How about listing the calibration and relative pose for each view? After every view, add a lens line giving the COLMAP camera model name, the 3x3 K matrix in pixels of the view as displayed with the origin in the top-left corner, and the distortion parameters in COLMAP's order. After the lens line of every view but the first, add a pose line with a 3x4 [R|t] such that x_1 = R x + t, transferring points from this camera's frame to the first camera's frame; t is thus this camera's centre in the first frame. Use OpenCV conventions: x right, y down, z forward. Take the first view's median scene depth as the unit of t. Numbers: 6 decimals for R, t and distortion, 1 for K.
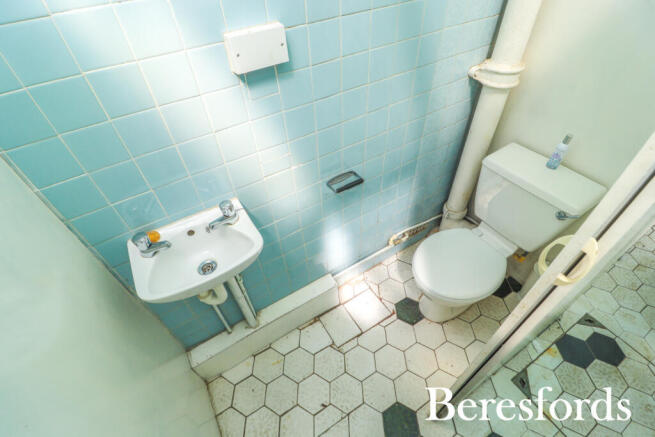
lens RADIAL K [[311.4, 0, 337.0], [0, 311.4, 215.8], [0, 0, 1]] dist [-0.000510, -0.012728]
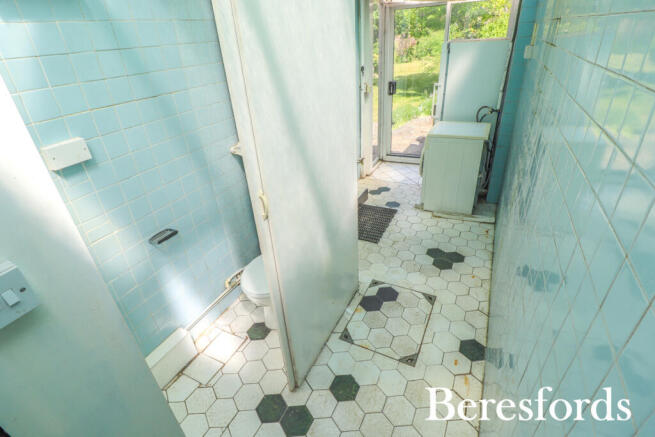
lens RADIAL K [[308.8, 0, 327.0], [0, 308.8, 216.4], [0, 0, 1]] dist [-0.002145, -0.012303]
pose [[0.854956, -0.266372, 0.445081, 0.058944], [0.385525, 0.900383, -0.201693, 0.348007], [-0.347018, 0.344029, 0.872481, -0.431314]]
